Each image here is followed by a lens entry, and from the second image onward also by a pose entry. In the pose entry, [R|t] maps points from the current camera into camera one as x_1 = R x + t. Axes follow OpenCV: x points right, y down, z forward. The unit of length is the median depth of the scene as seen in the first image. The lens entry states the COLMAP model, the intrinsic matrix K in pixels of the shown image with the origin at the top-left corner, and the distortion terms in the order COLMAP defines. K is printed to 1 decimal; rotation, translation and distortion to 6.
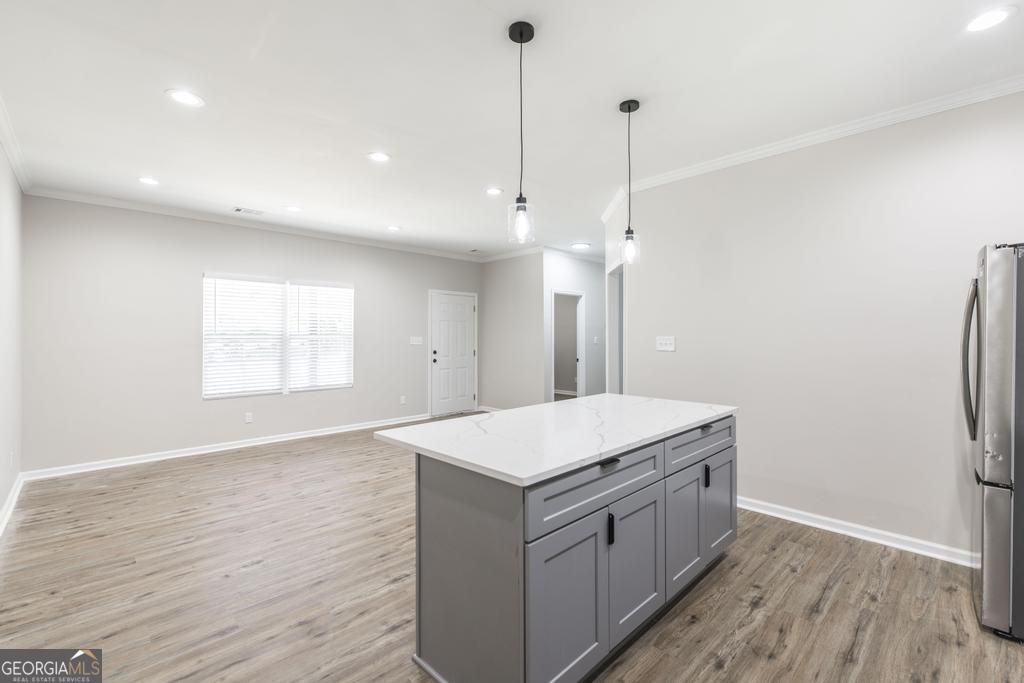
lens RADIAL K [[457.3, 0, 515.5], [0, 457.3, 332.0], [0, 0, 1]] dist [0.003230, 0.000457]
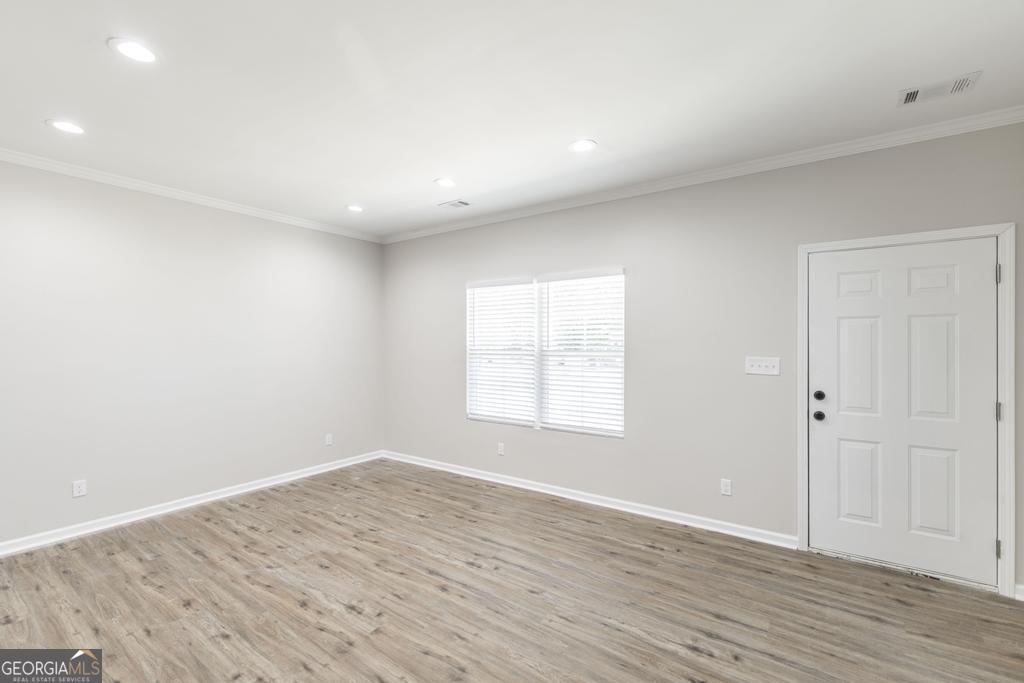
lens RADIAL K [[440.8, 0, 517.2], [0, 440.8, 341.9], [0, 0, 1]] dist [0.000087, 0.000123]
pose [[0.191245, -0.001255, -0.981541, 0.393079], [0.008751, 0.999962, 0.000426, -0.016240], [0.981503, -0.008671, 0.191249, 1.598414]]
